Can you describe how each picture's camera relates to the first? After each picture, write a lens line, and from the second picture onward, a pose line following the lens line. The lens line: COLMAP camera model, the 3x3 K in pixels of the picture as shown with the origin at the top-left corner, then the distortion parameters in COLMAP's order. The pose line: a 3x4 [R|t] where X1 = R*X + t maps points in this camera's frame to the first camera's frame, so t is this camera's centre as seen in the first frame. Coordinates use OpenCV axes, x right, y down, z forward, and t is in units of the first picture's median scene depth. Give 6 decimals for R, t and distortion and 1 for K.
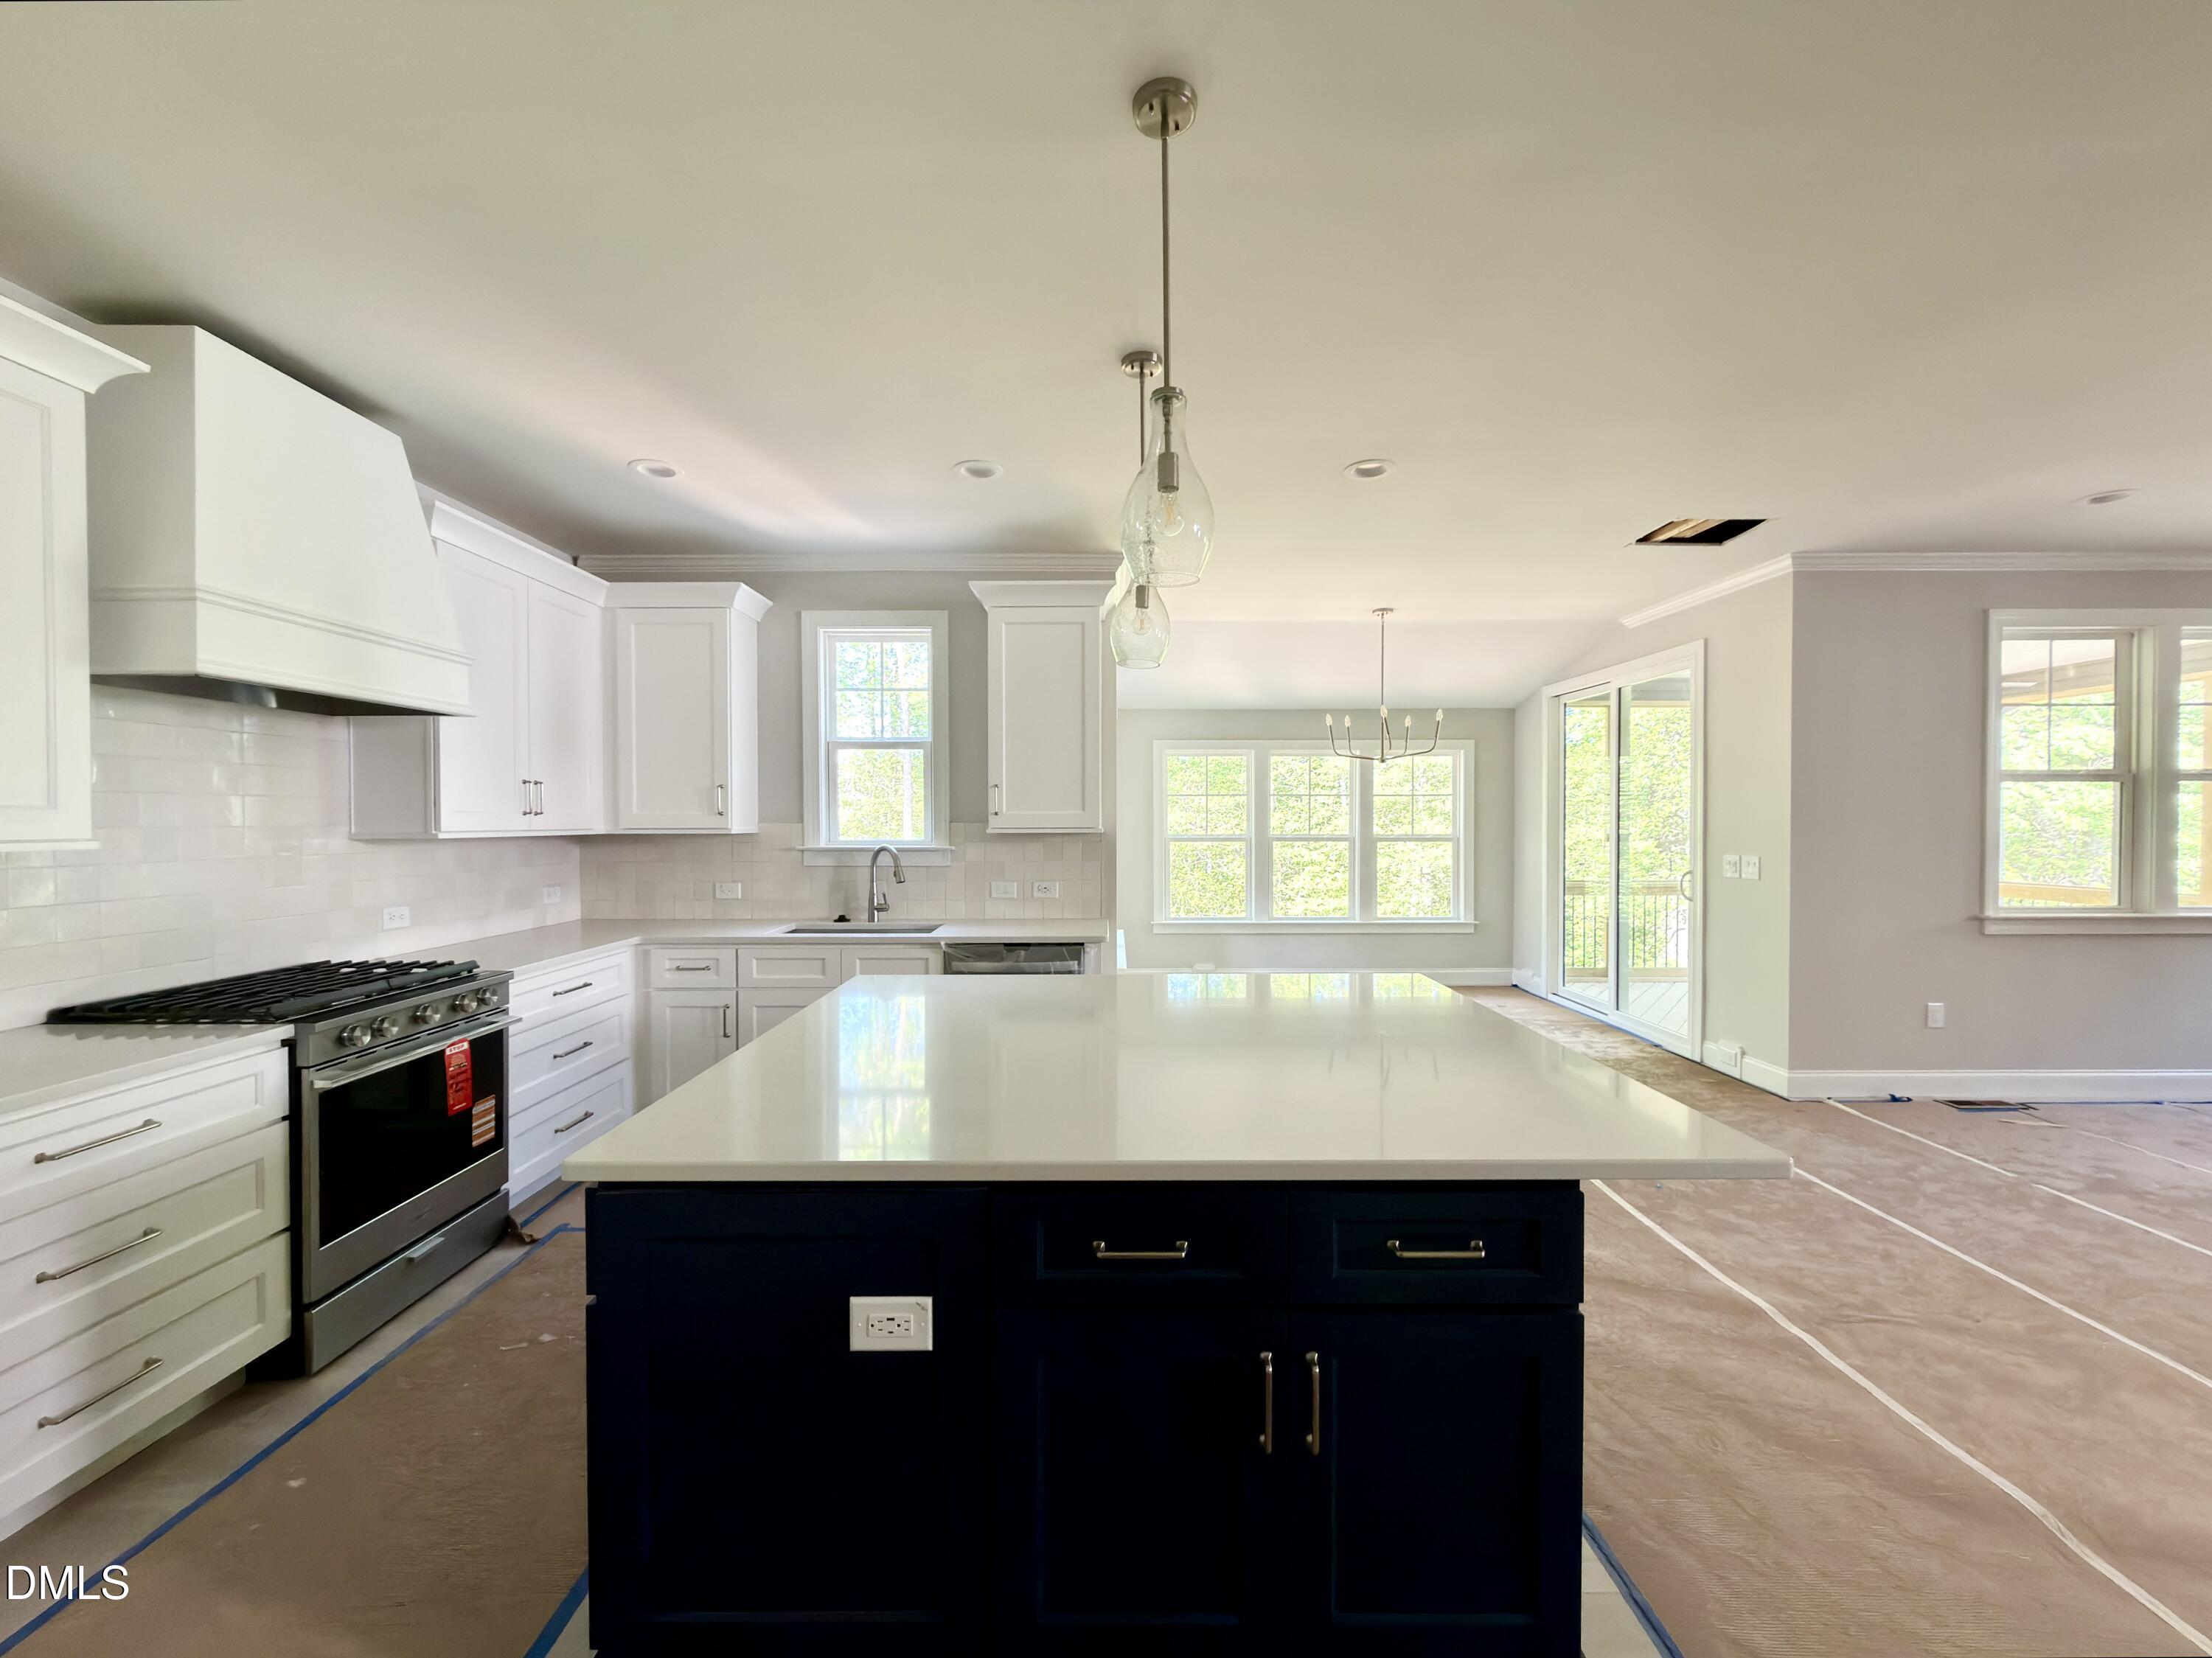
lens RADIAL K [[882.8, 0, 1106.0], [0, 882.8, 829.0], [0, 0, 1]] dist [0.000605, -0.000104]
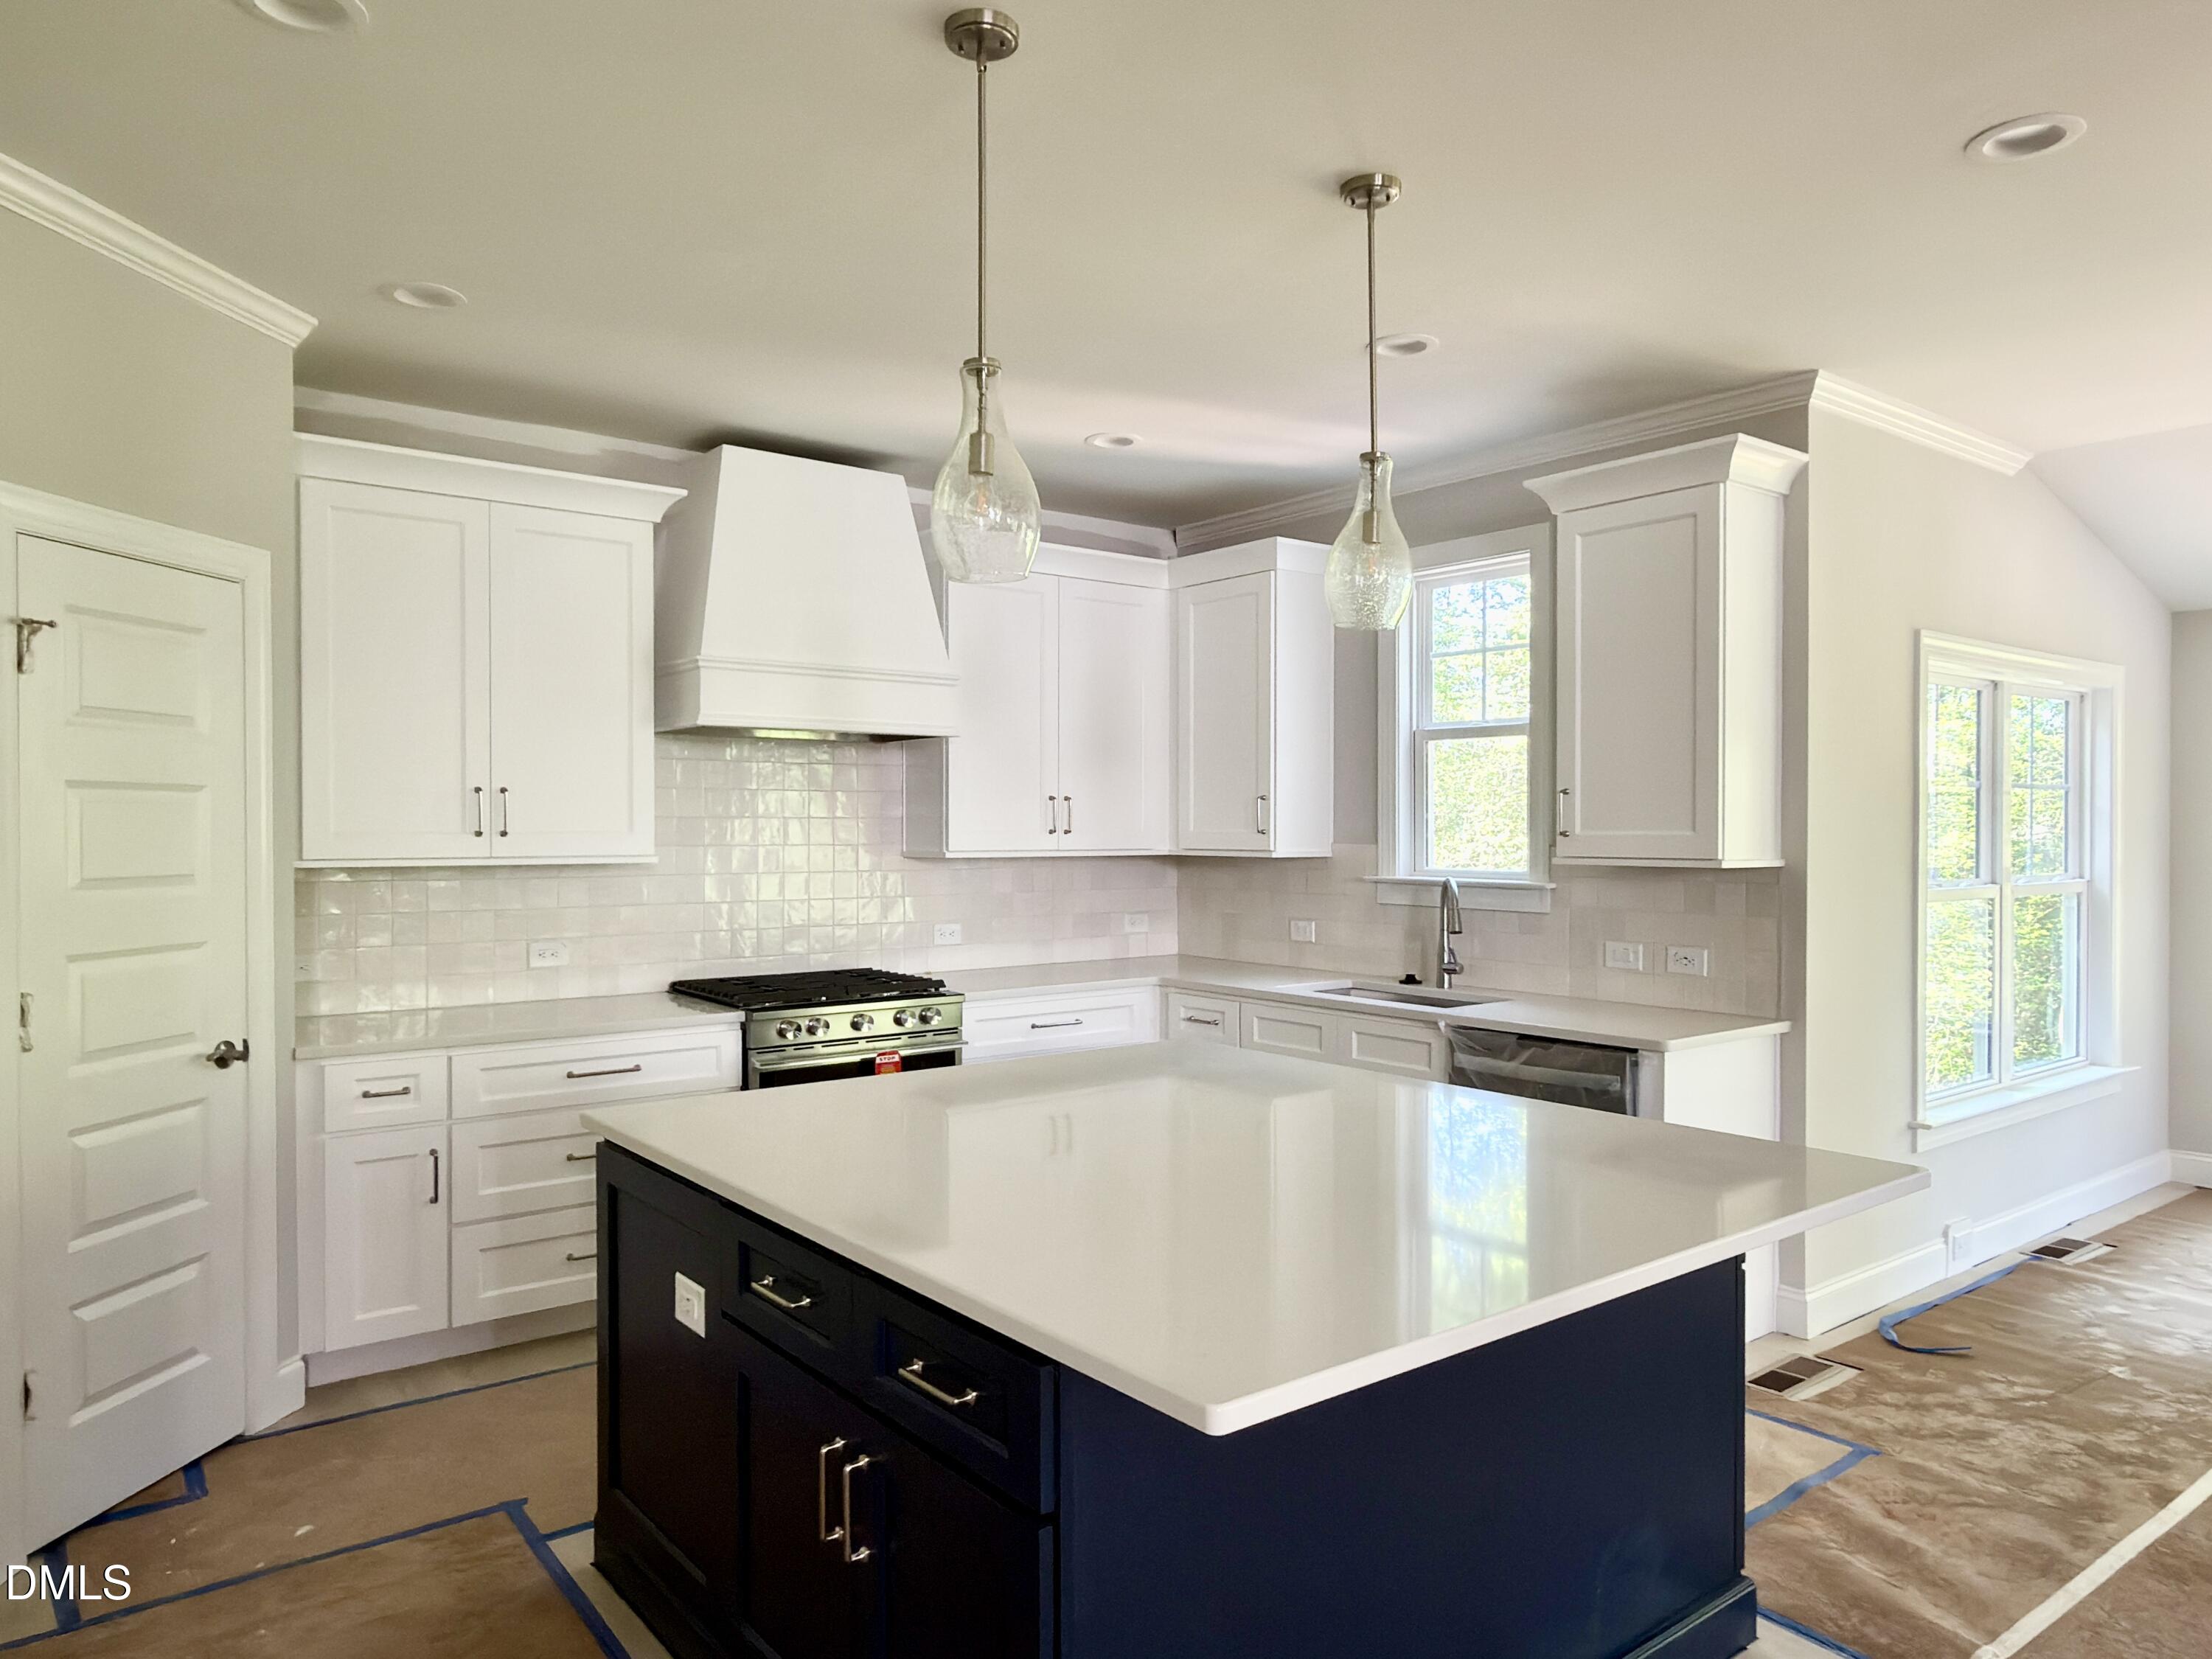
lens RADIAL K [[1450.5, 0, 1108.2], [0, 1450.5, 835.8], [0, 0, 1]] dist [0.016617, -0.024759]
pose [[0.618126, 0.007842, -0.786040, 0.465046], [-0.011328, 0.999935, 0.001068, -0.012698], [0.785997, 0.008244, 0.618175, 0.081745]]
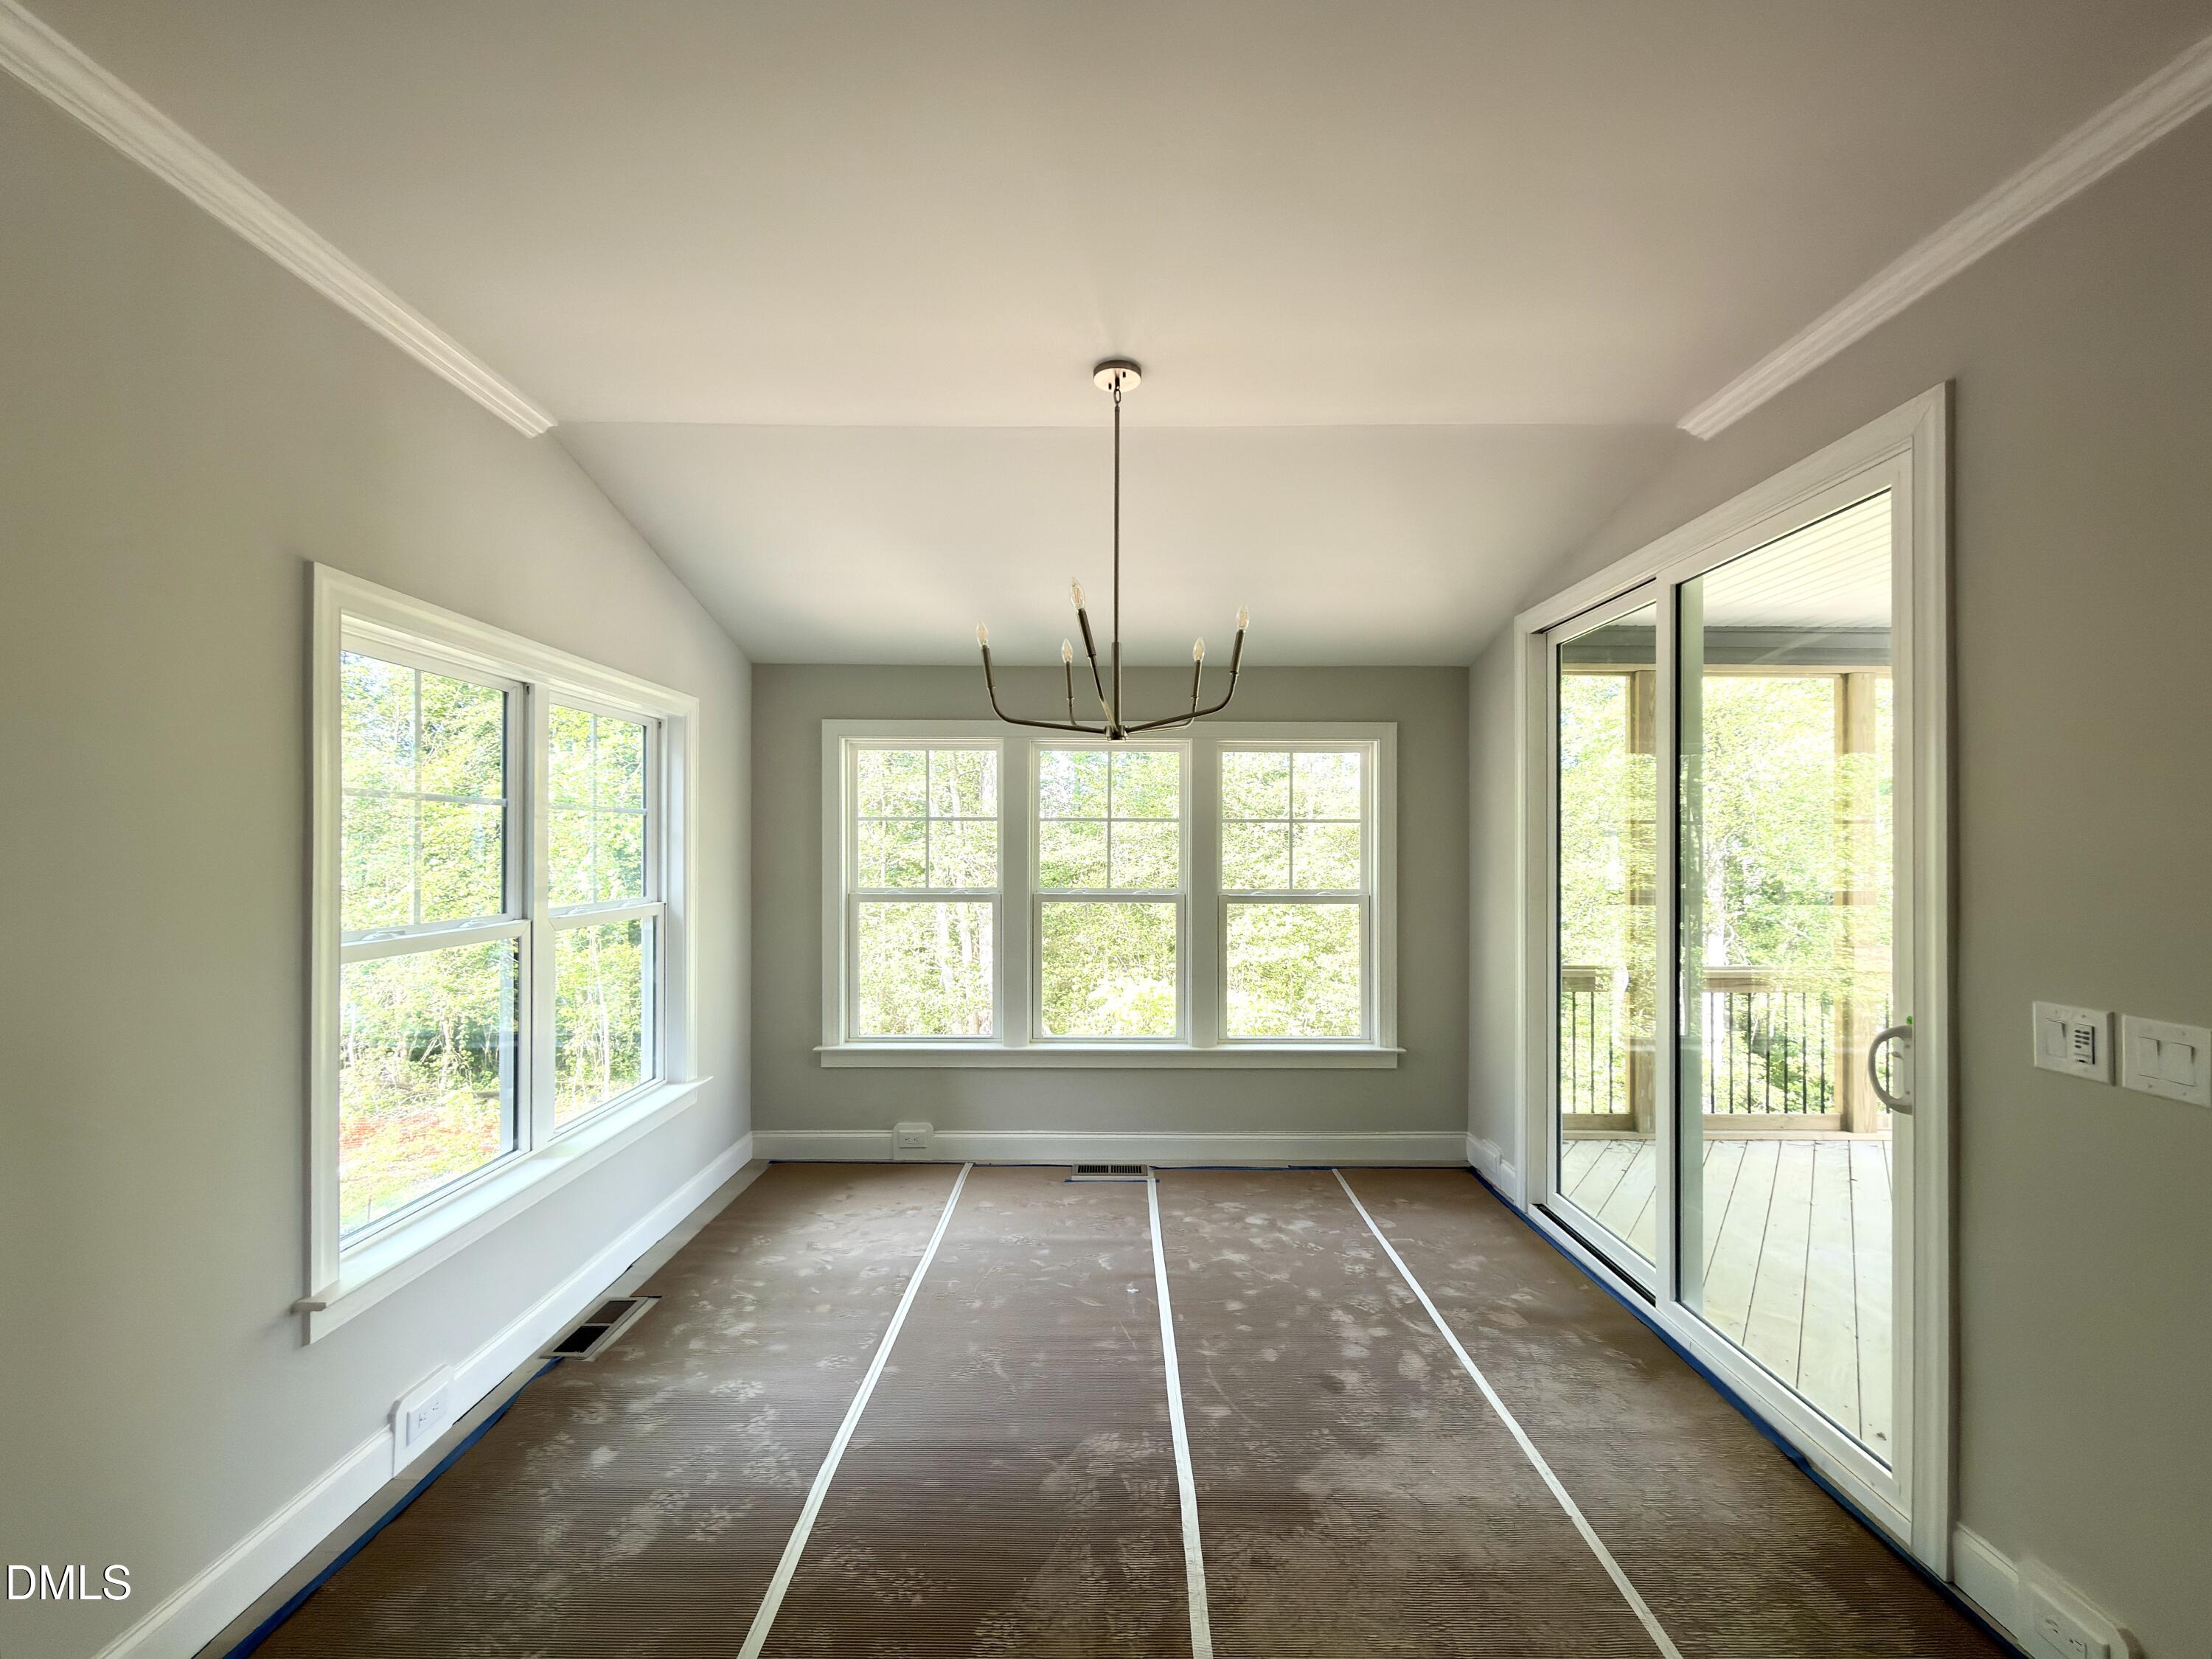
lens RADIAL K [[887.8, 0, 1104.2], [0, 887.8, 835.1], [0, 0, 1]] dist [0.001272, 0.000171]
pose [[0.999969, 0.005387, 0.005673, 0.383754], [-0.005252, 0.999706, -0.023657, -0.026229], [-0.005799, 0.023627, 0.999704, 0.738087]]
